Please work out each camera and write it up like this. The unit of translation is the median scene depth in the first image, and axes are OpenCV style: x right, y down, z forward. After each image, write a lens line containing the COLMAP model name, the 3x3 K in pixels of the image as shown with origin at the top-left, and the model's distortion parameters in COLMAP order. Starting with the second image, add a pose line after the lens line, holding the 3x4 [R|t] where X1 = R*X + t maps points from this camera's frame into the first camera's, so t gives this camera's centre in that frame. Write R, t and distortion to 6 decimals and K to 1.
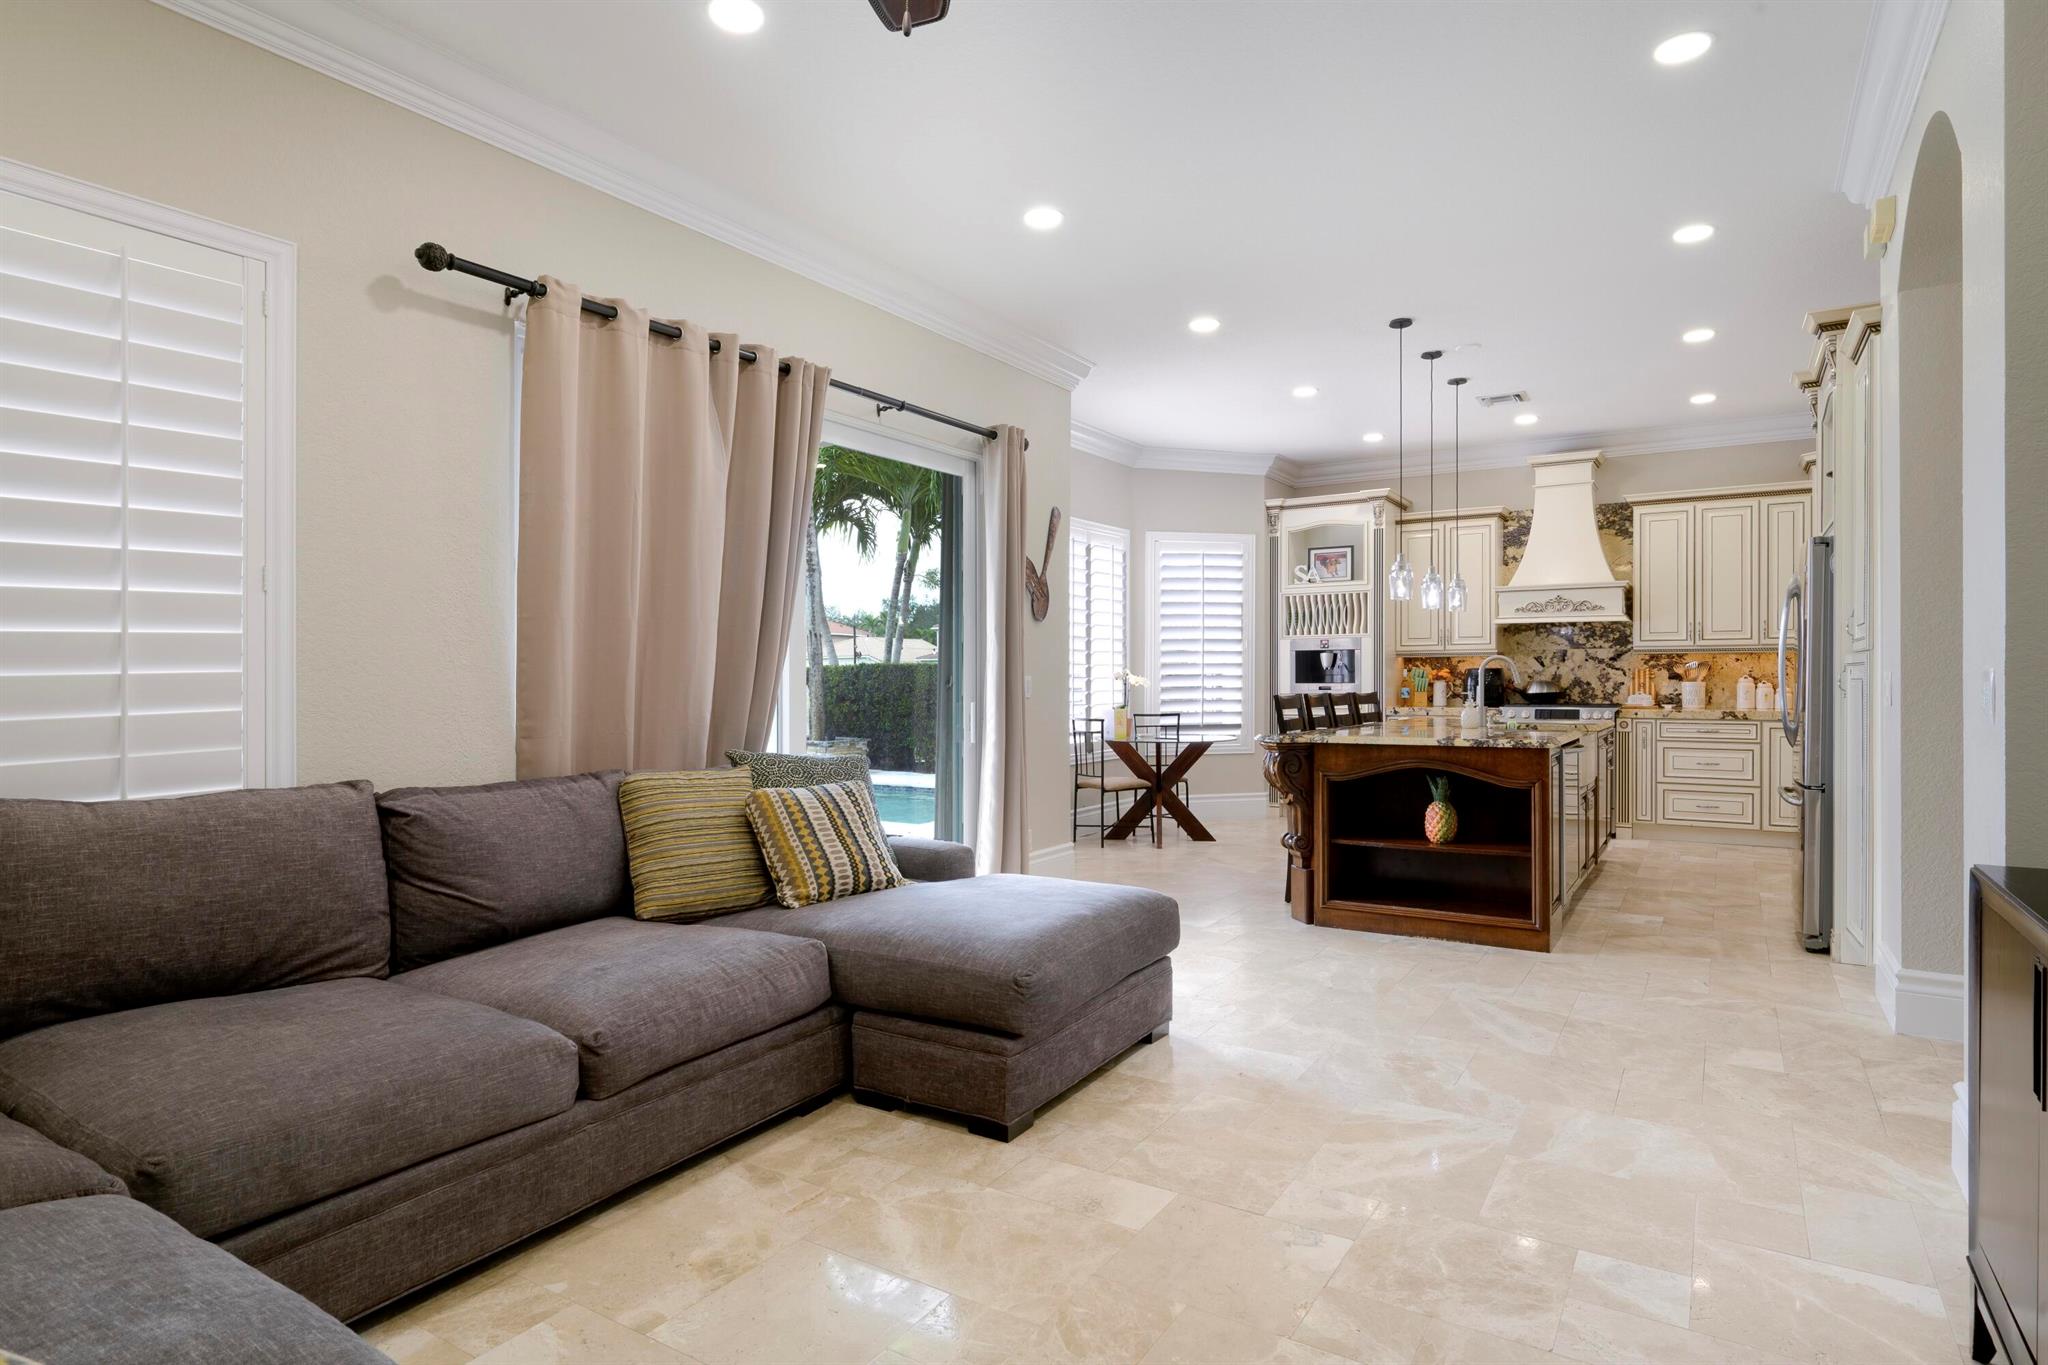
lens RADIAL K [[1119.3, 0, 1033.8], [0, 1119.3, 675.6], [0, 0, 1]] dist [0.001261, -0.002668]
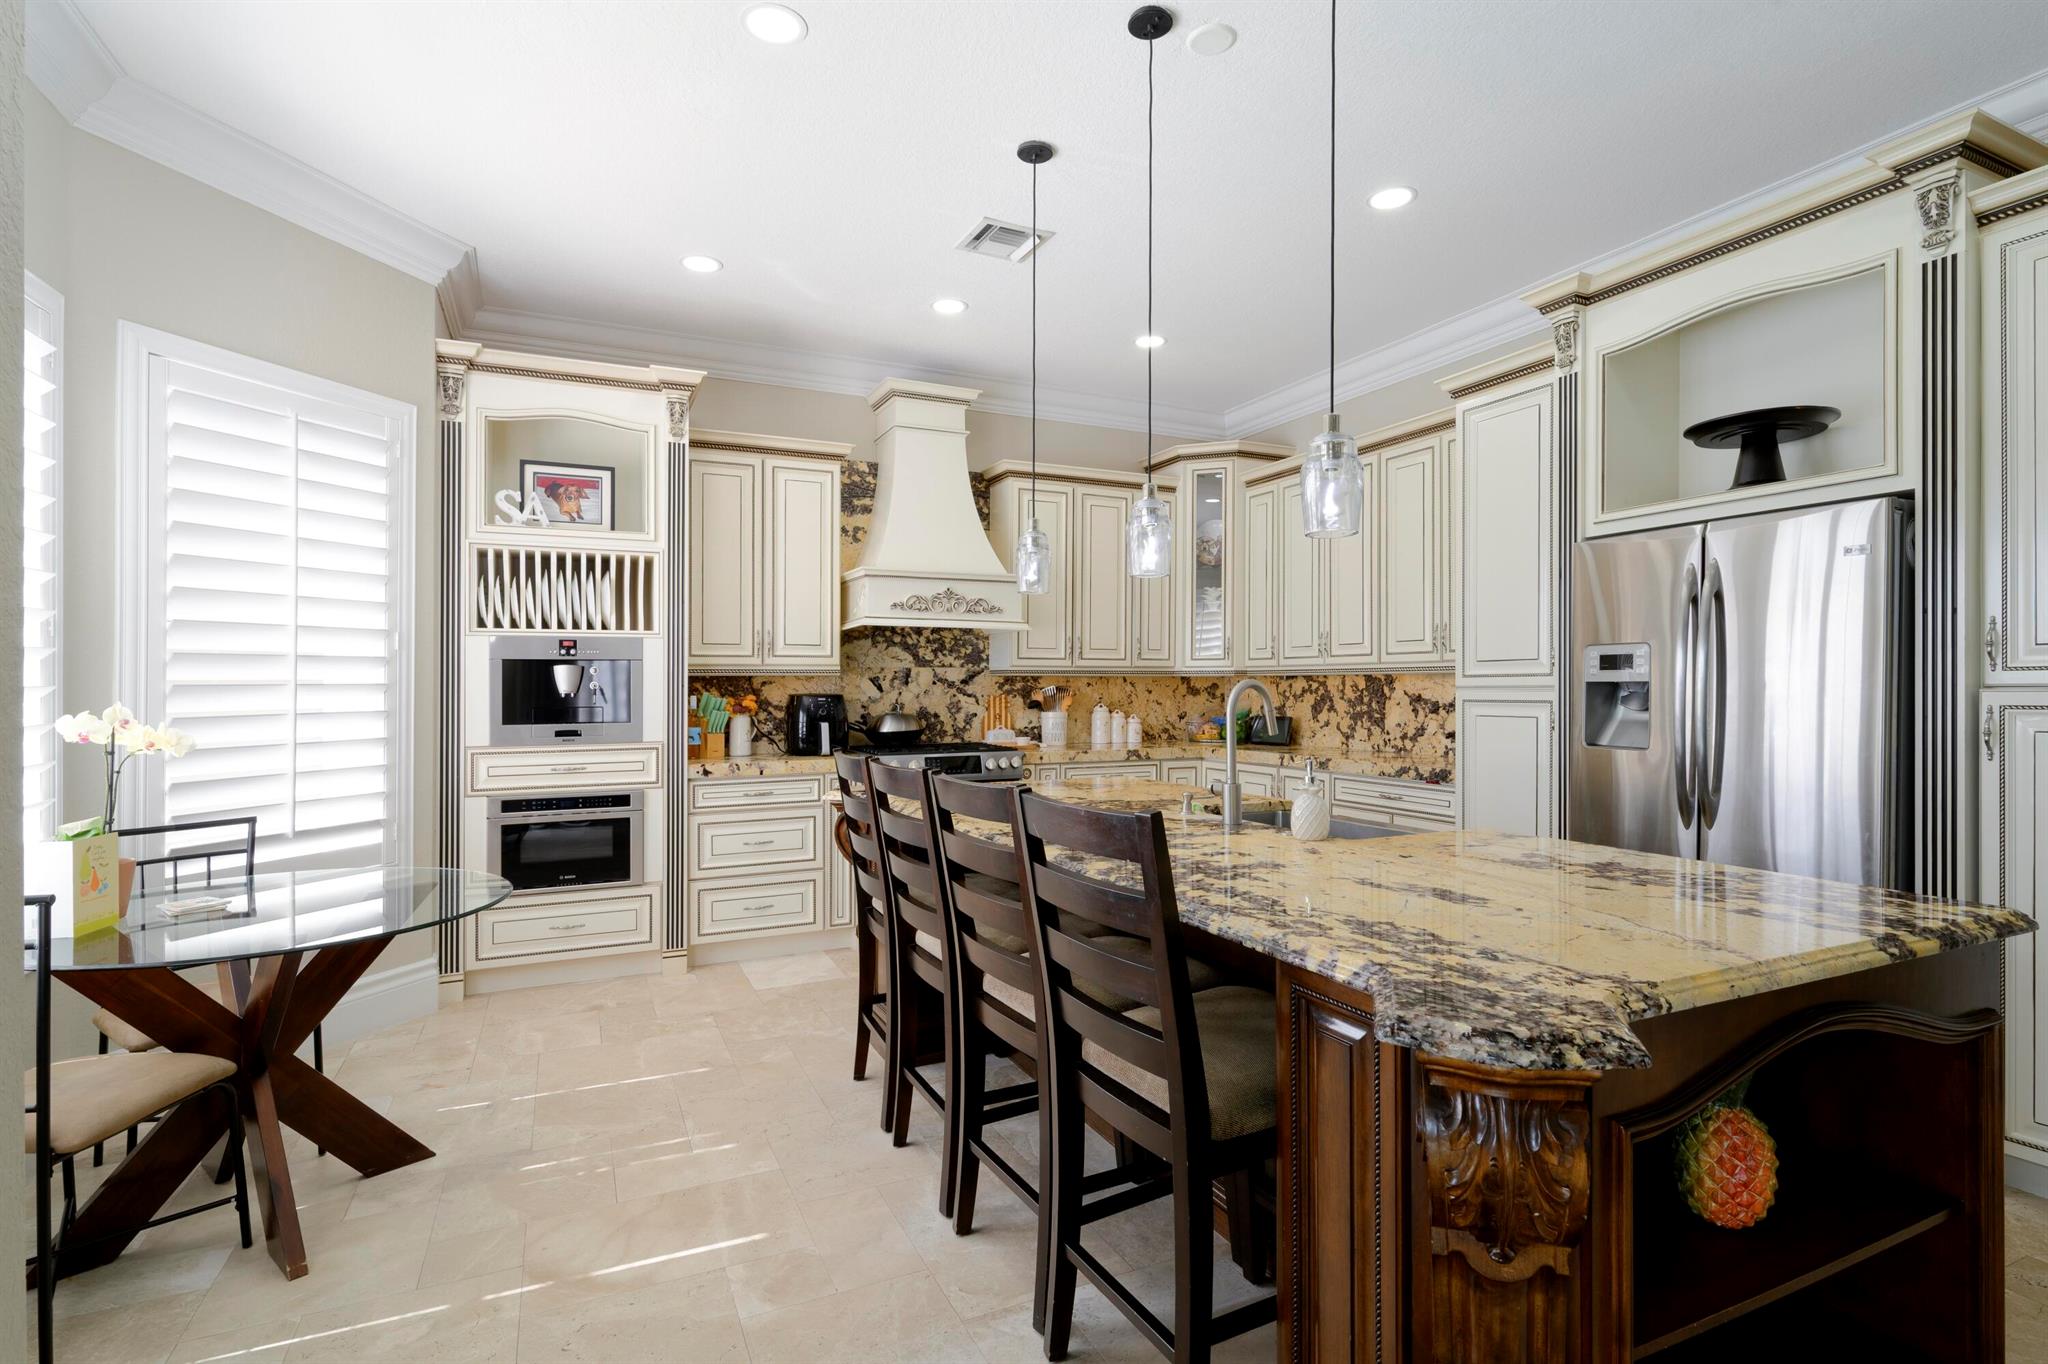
lens RADIAL K [[1010.6, 0, 1048.4], [0, 1010.6, 689.1], [0, 0, 1]] dist [0.000823, 0.000636]
pose [[0.546096, 0.001312, 0.837721, -0.010474], [-0.001159, 0.999999, -0.000811, -0.009790], [-0.837722, -0.000527, 0.546097, 0.603661]]
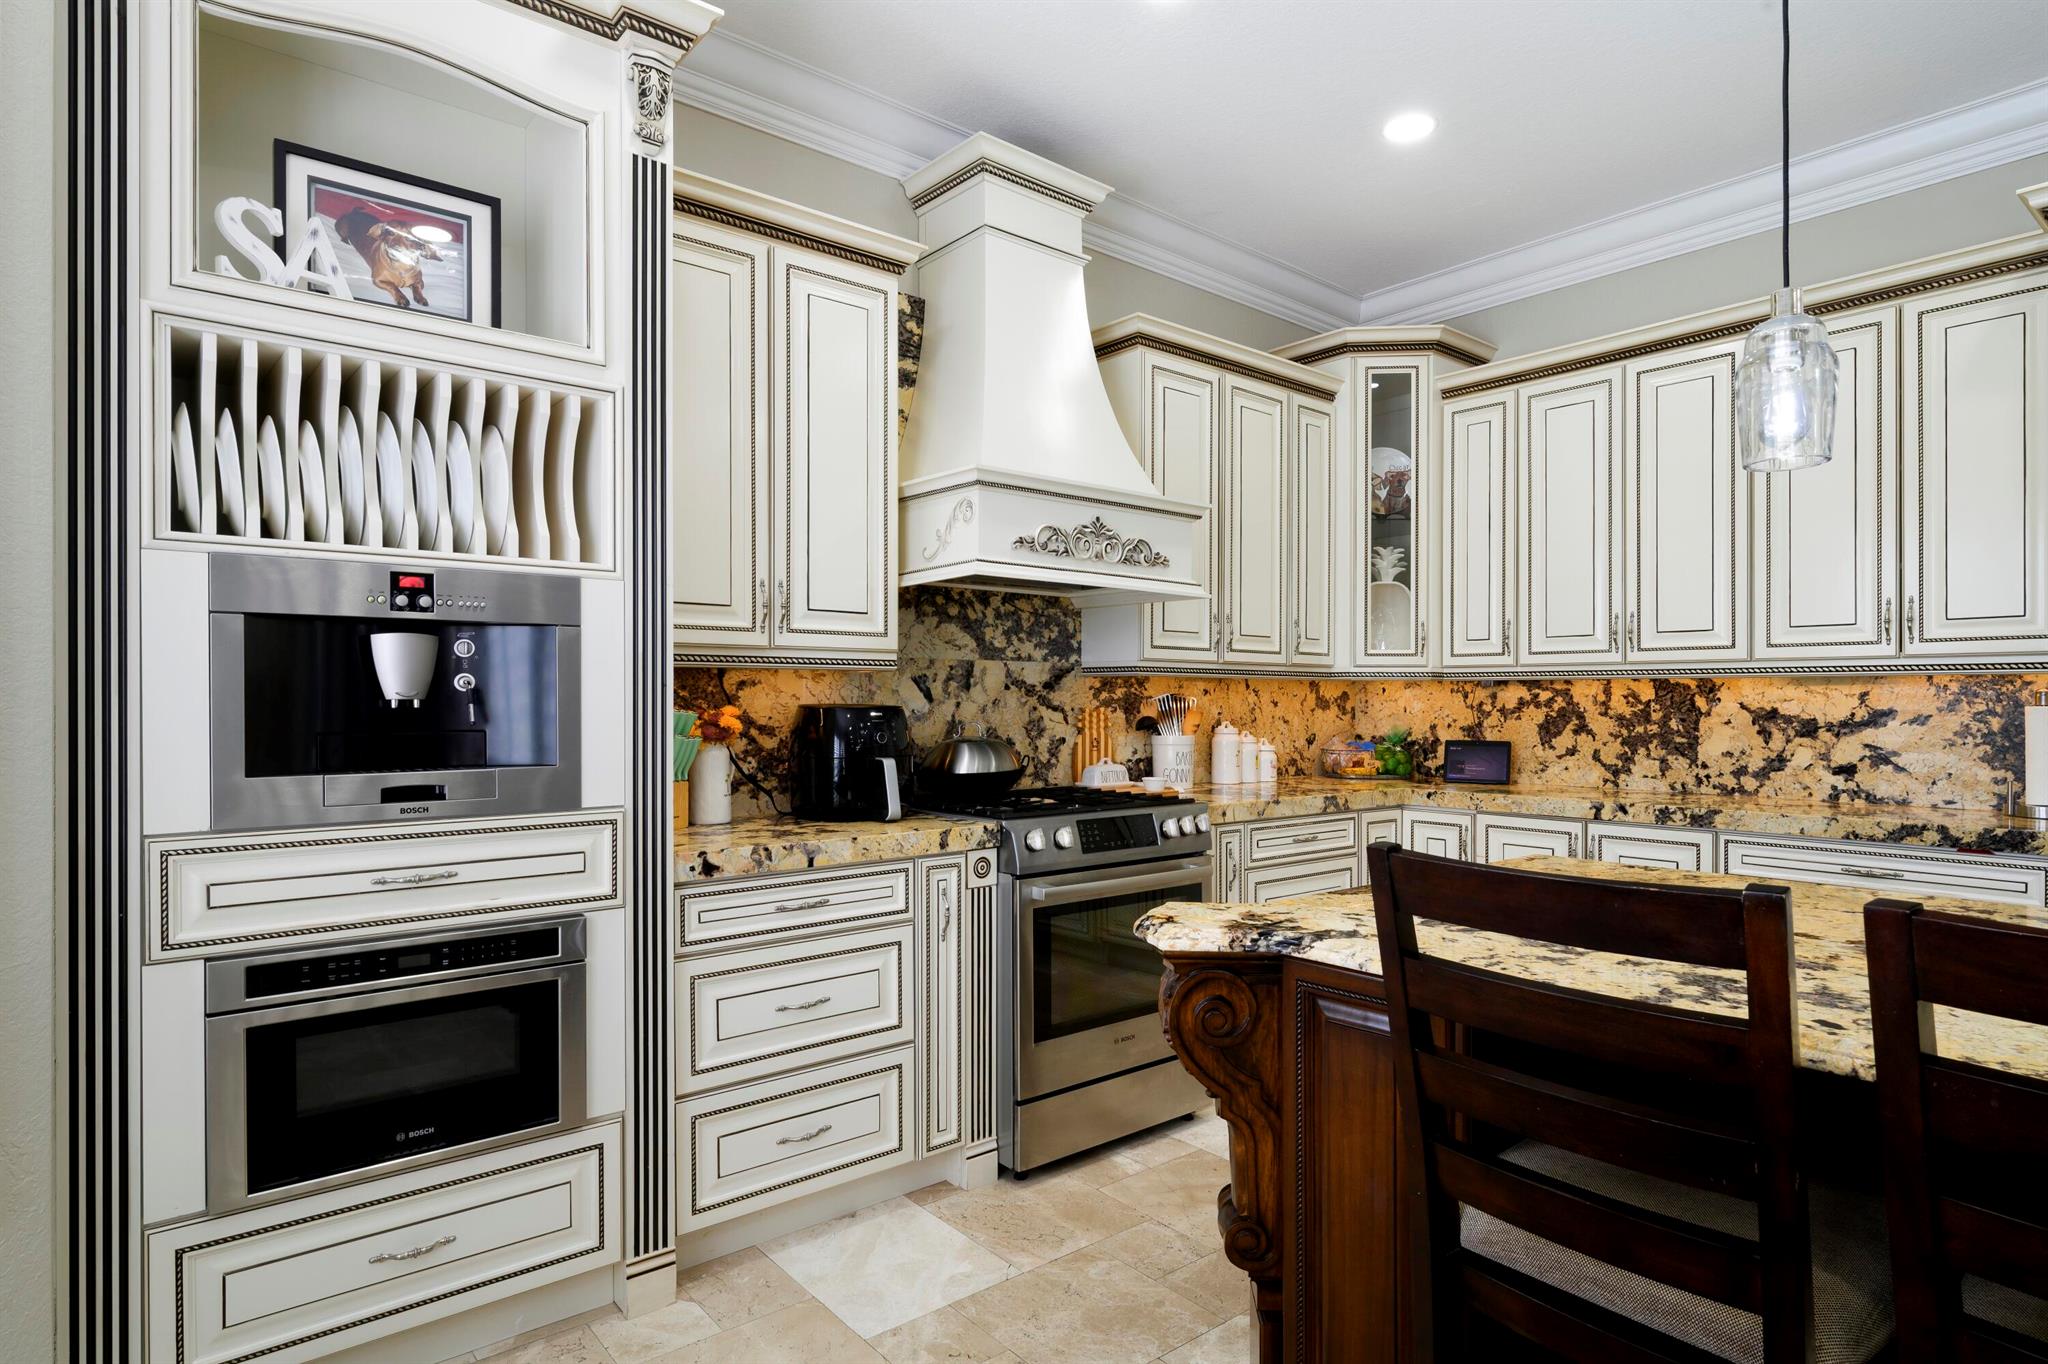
lens RADIAL K [[1119.3, 0, 1053.5], [0, 1119.3, 714.1], [0, 0, 1]] dist [0.001261, -0.002668]
pose [[0.327423, -0.005367, 0.944863, 0.101244], [-0.004546, 0.999963, 0.007256, -0.006971], [-0.944867, -0.006671, 0.327386, 0.872533]]
